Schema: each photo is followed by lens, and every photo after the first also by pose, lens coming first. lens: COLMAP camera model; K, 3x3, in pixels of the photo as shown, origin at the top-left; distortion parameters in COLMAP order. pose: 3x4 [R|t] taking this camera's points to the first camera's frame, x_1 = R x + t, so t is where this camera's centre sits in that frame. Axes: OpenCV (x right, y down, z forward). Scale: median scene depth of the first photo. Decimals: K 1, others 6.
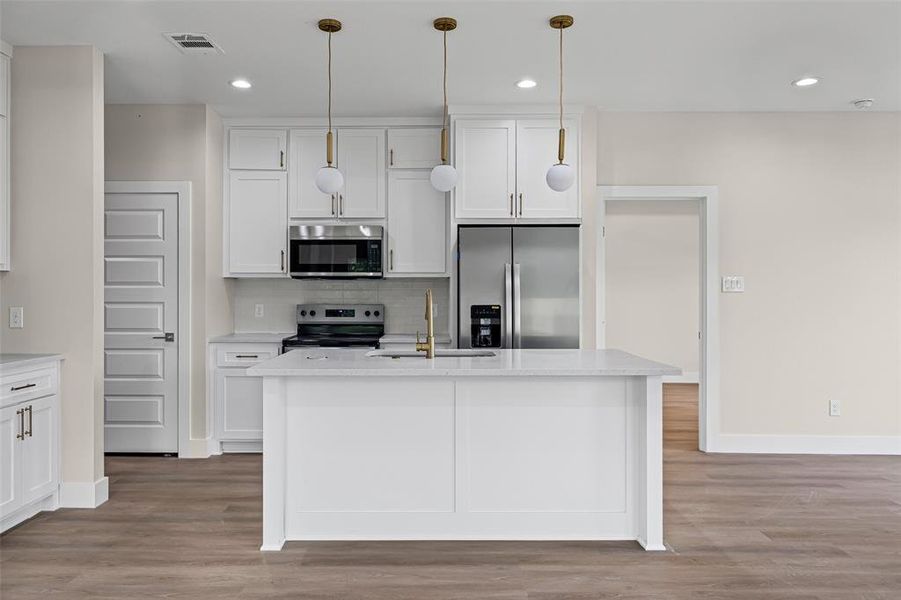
lens RADIAL K [[641.7, 0, 424.8], [0, 641.7, 291.7], [0, 0, 1]] dist [0.003302, 0.007966]
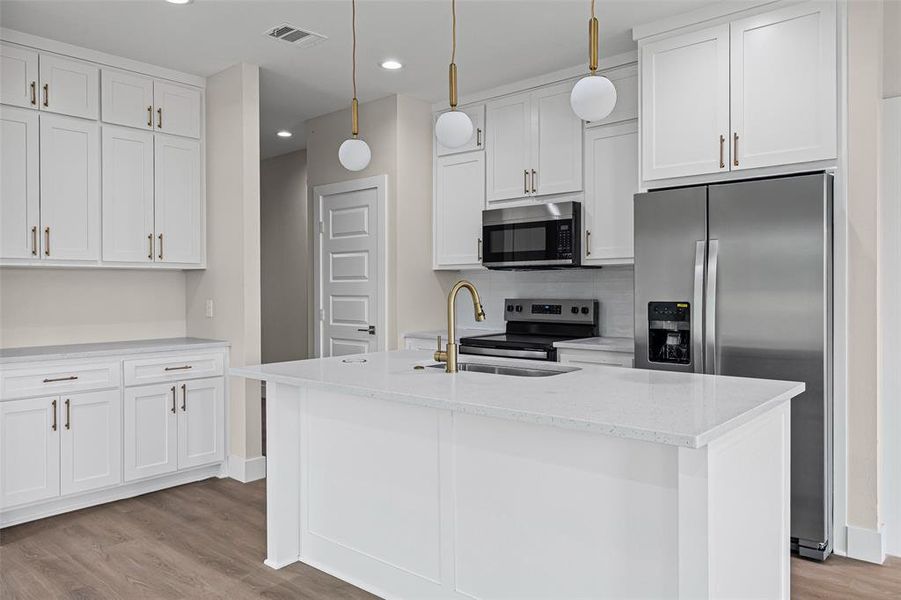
lens RADIAL K [[641.7, 0, 424.8], [0, 641.7, 291.7], [0, 0, 1]] dist [0.003302, 0.007966]
pose [[0.753072, 0.000076, -0.657938, 0.335028], [0.008121, 0.999923, 0.009411, 0.001185], [0.657888, -0.012430, 0.753013, 0.287885]]
